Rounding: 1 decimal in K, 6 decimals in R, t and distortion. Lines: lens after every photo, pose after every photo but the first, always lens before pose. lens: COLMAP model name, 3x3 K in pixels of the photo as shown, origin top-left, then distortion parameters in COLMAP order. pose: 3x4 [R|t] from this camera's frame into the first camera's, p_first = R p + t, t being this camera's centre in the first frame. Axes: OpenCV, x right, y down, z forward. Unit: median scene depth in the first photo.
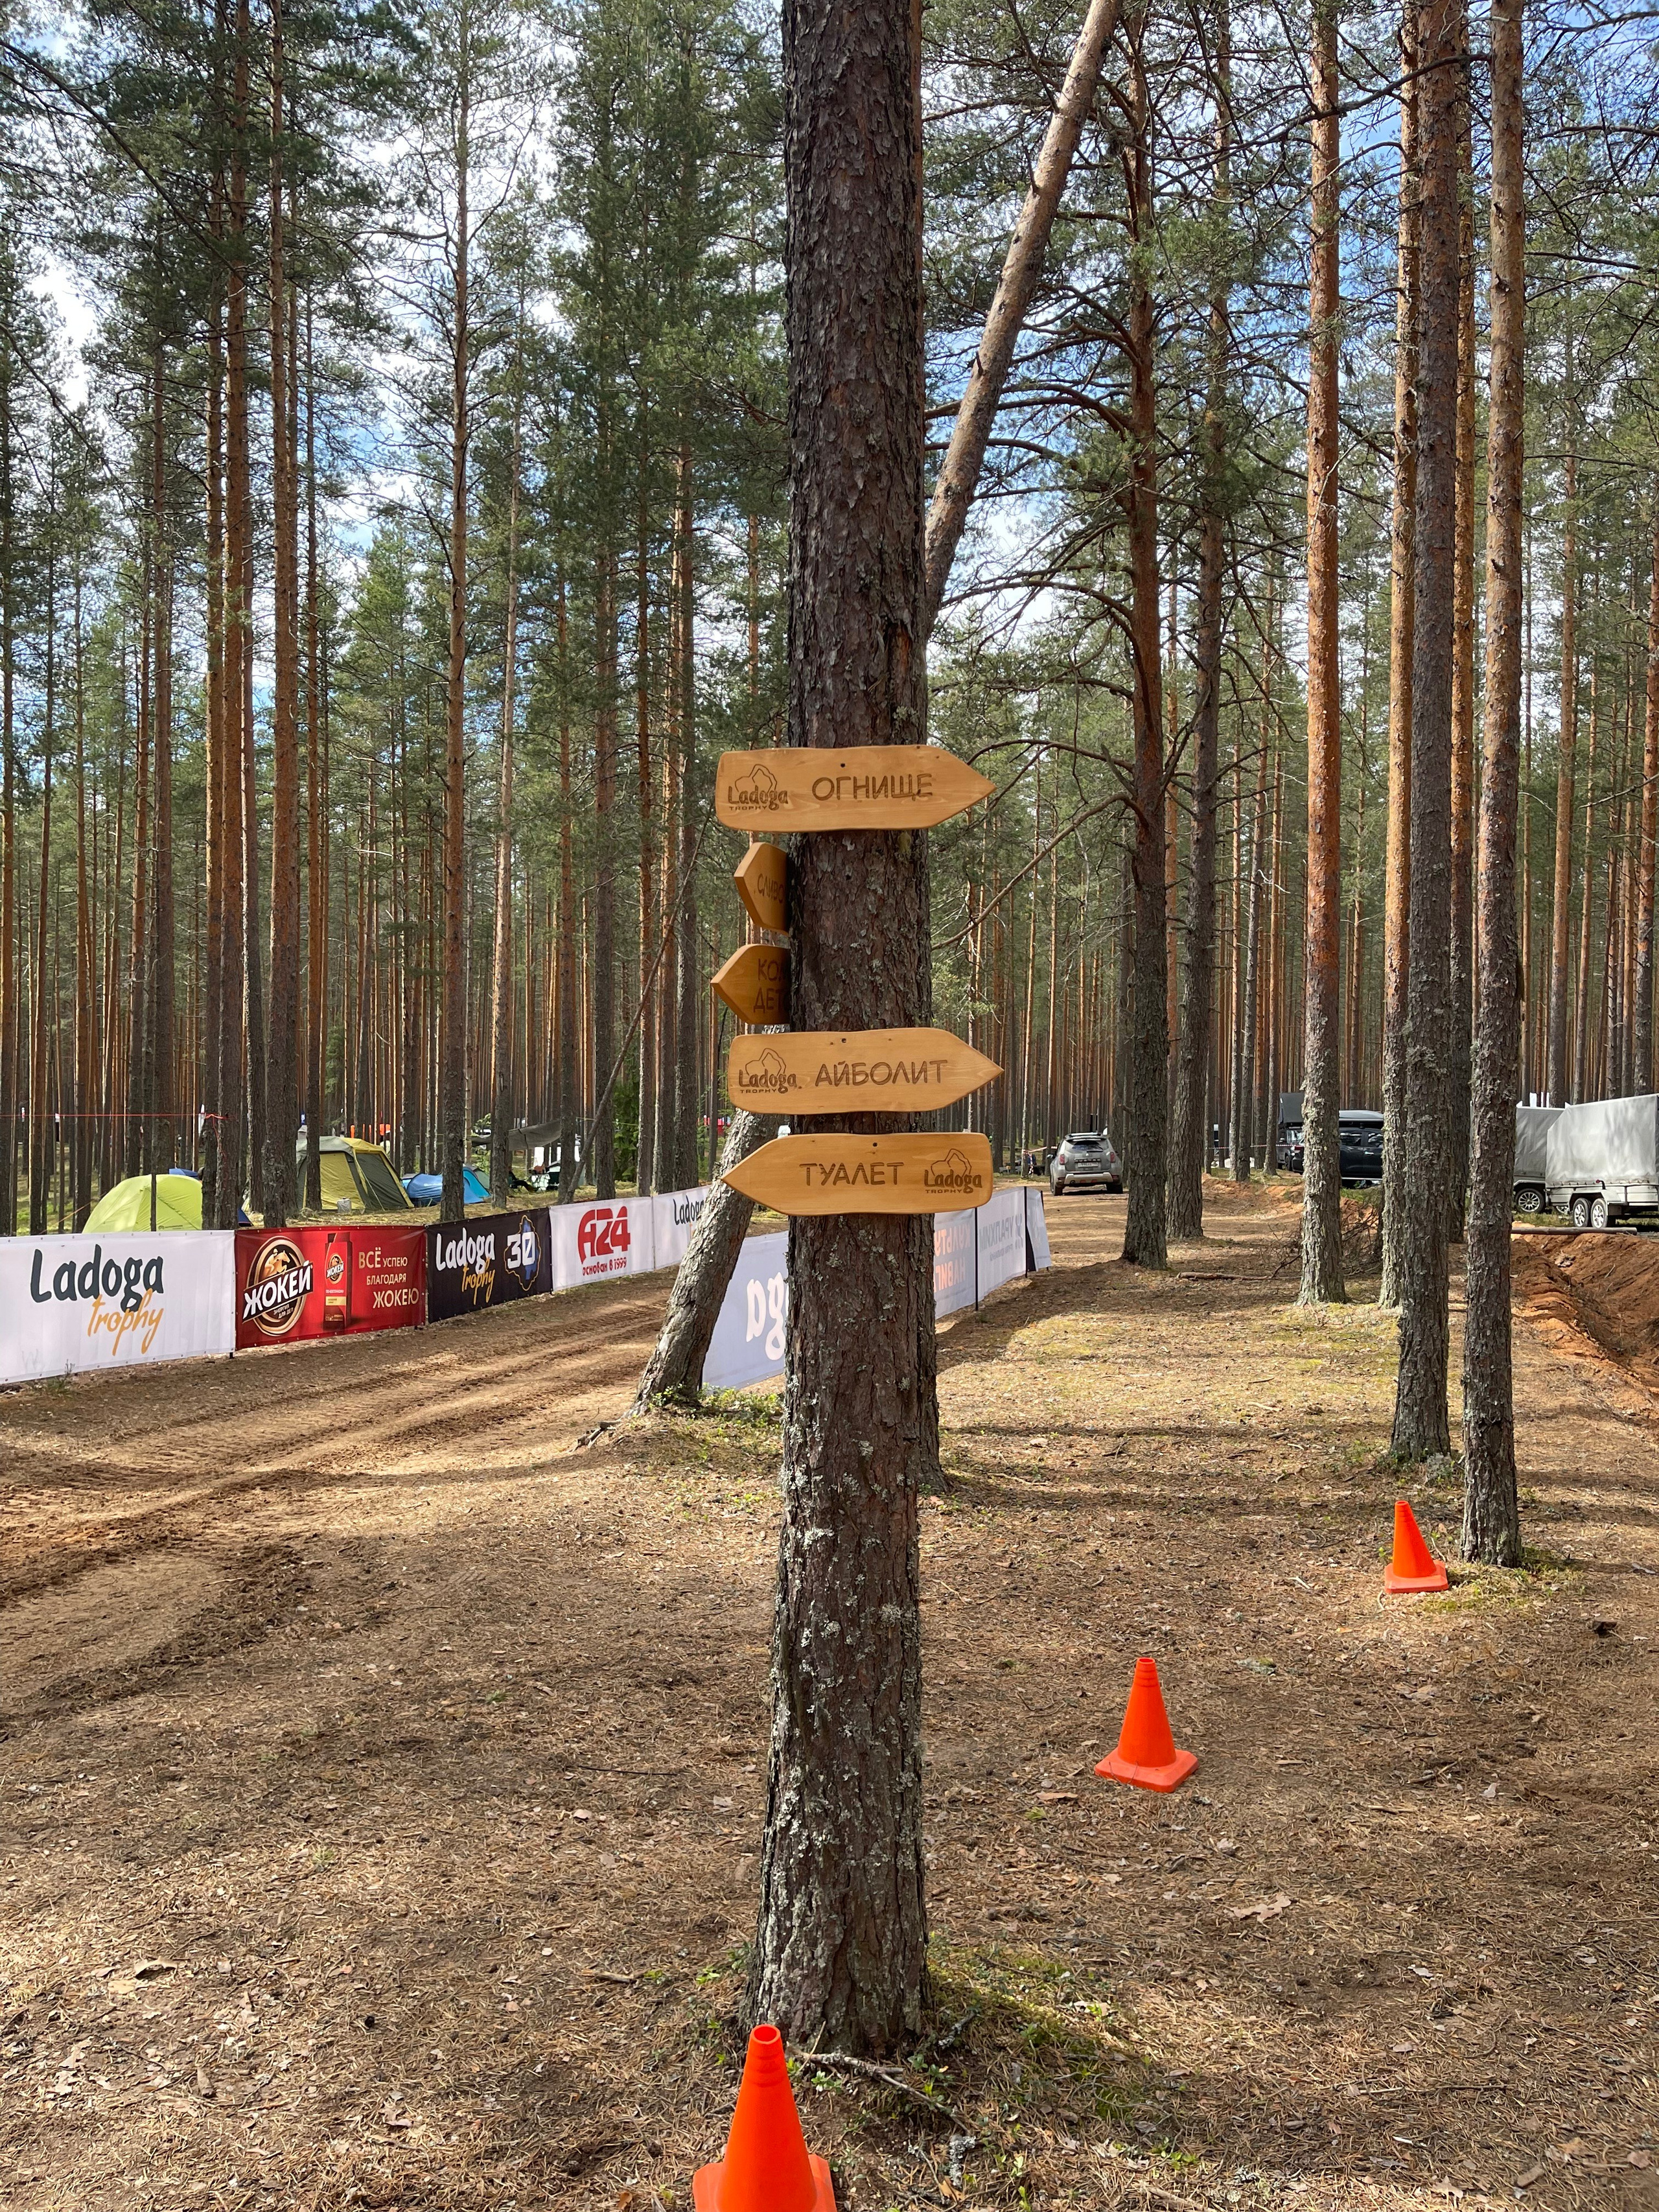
lens RADIAL K [[1620.2, 0, 824.7], [0, 1620.2, 1114.6], [0, 0, 1]] dist [0.031098, -0.007008]
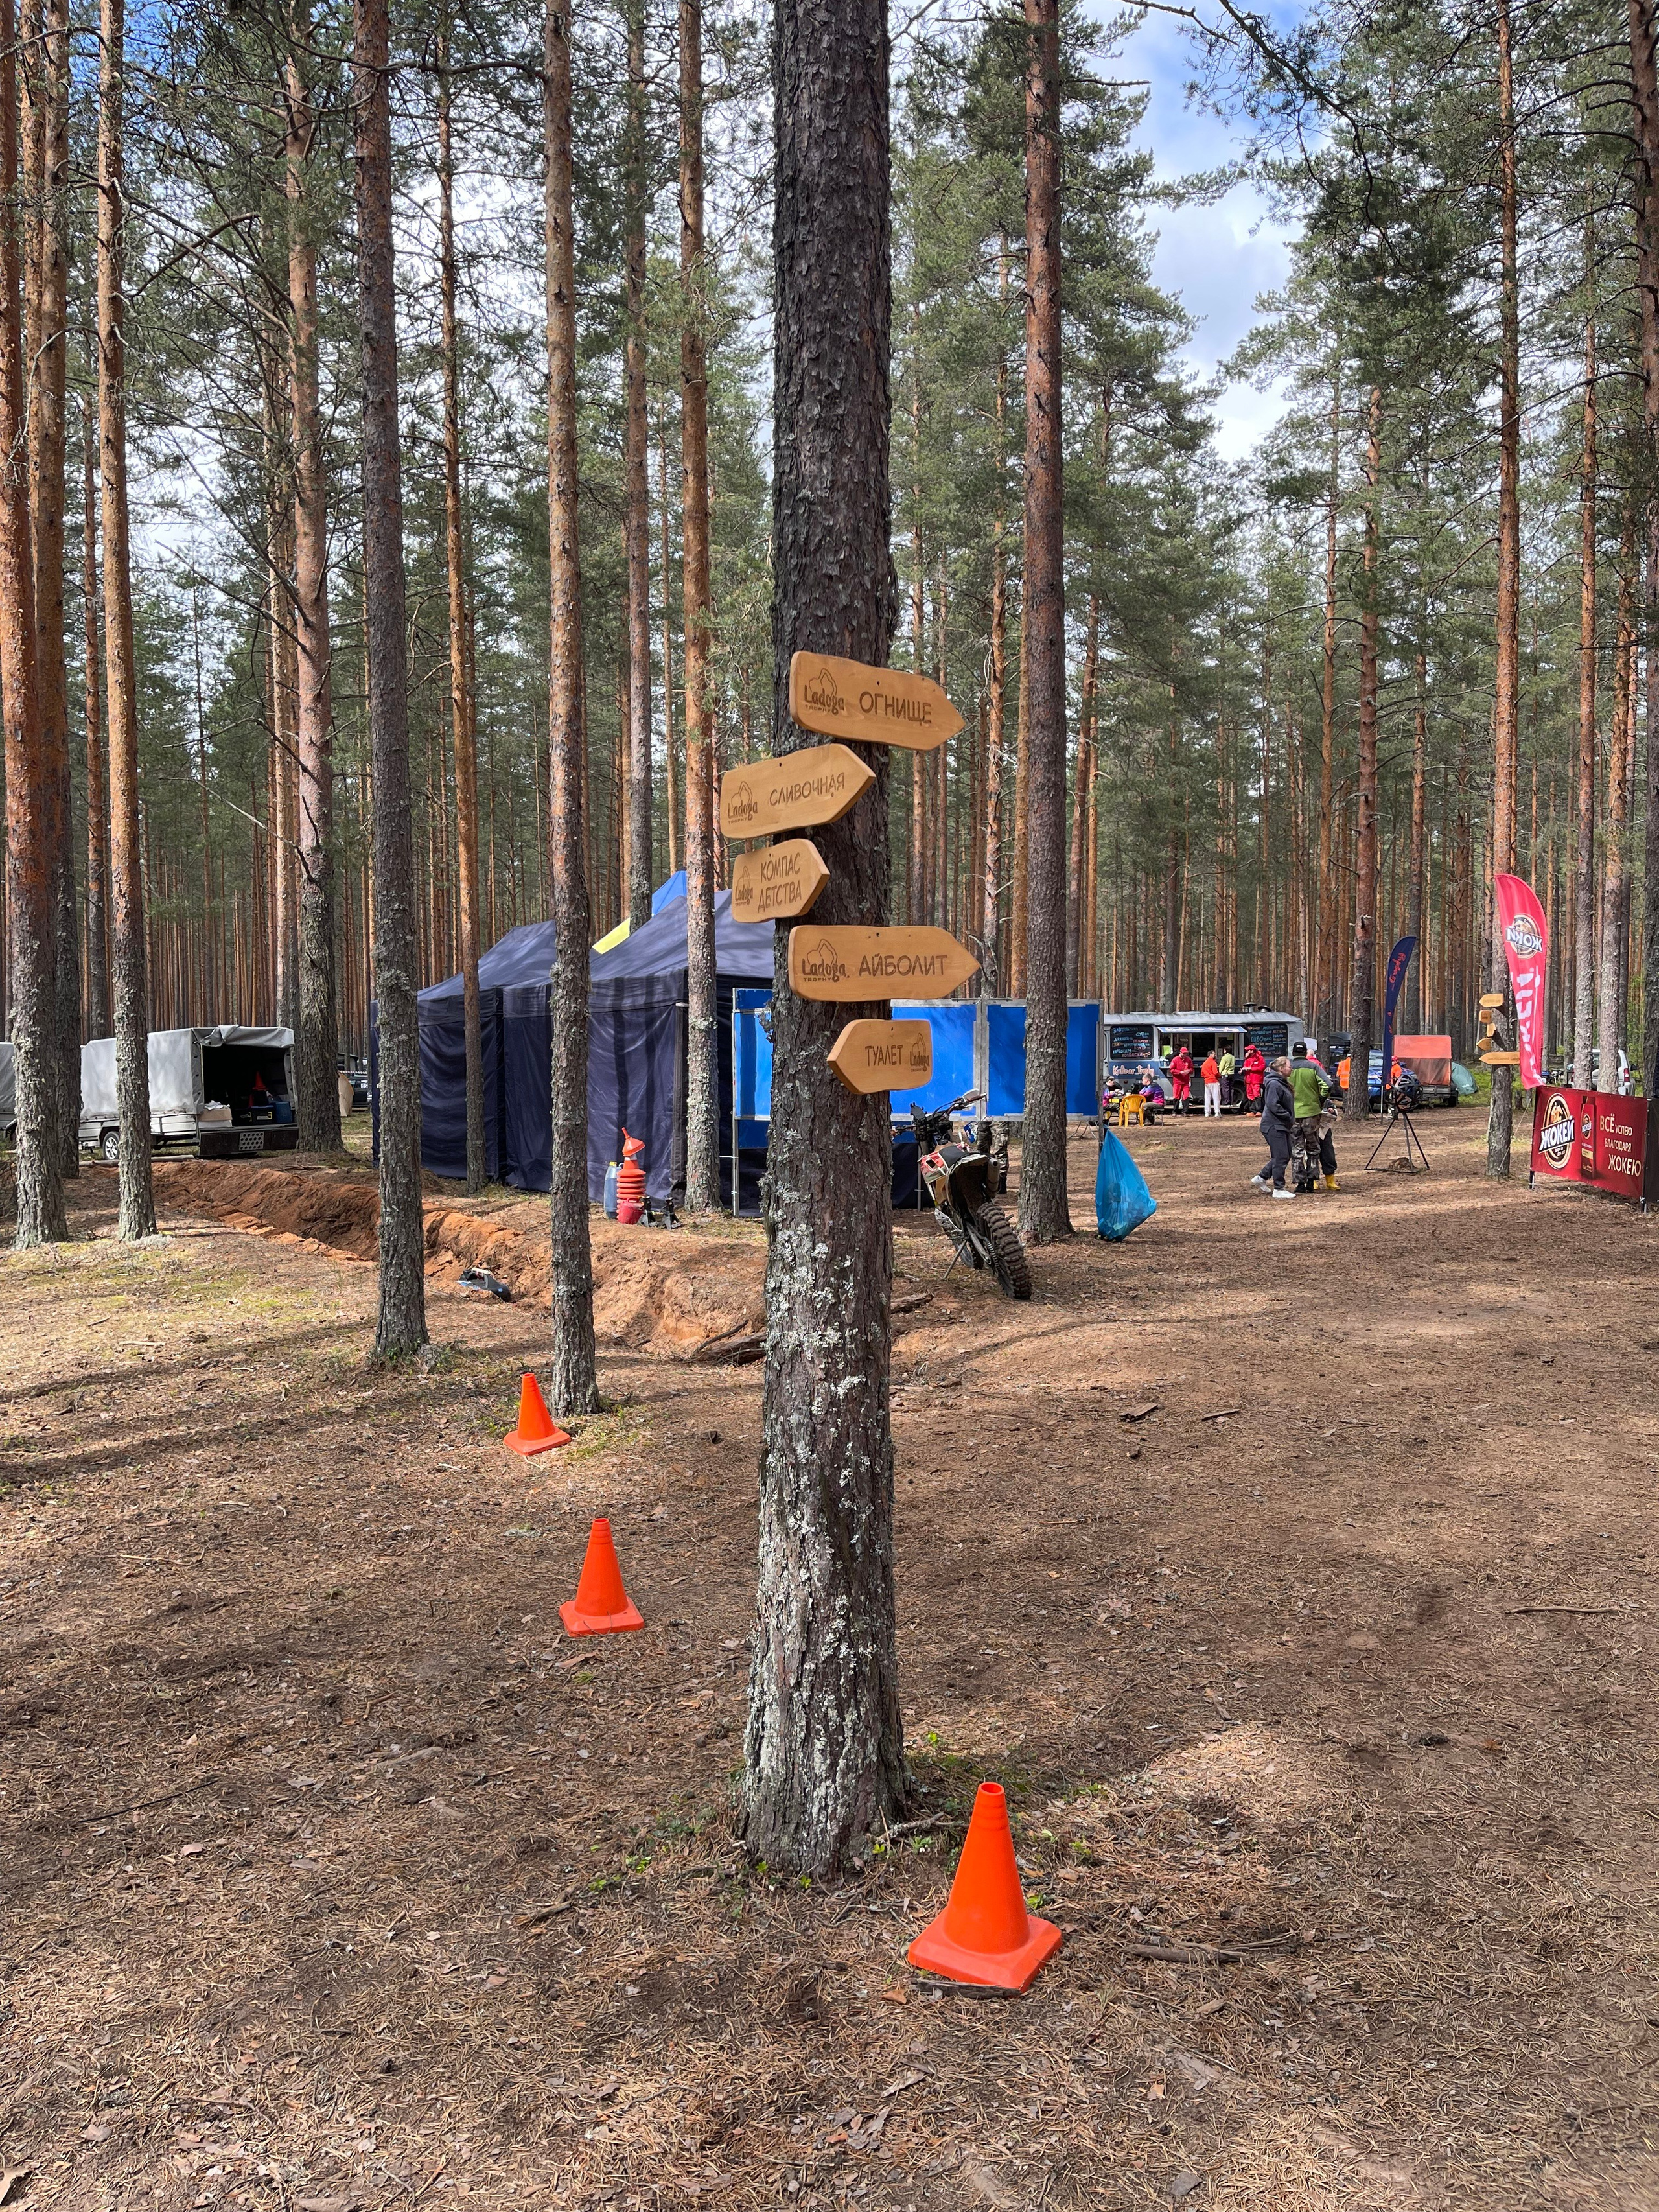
lens RADIAL K [[1620.2, 0, 823.4], [0, 1620.2, 1096.9], [0, 0, 1]] dist [0.031098, -0.007008]
pose [[0.624502, -0.035639, 0.780210, -0.431506], [0.014367, 0.999314, 0.034147, 0.013255], [-0.780891, -0.010116, 0.624585, 0.163296]]
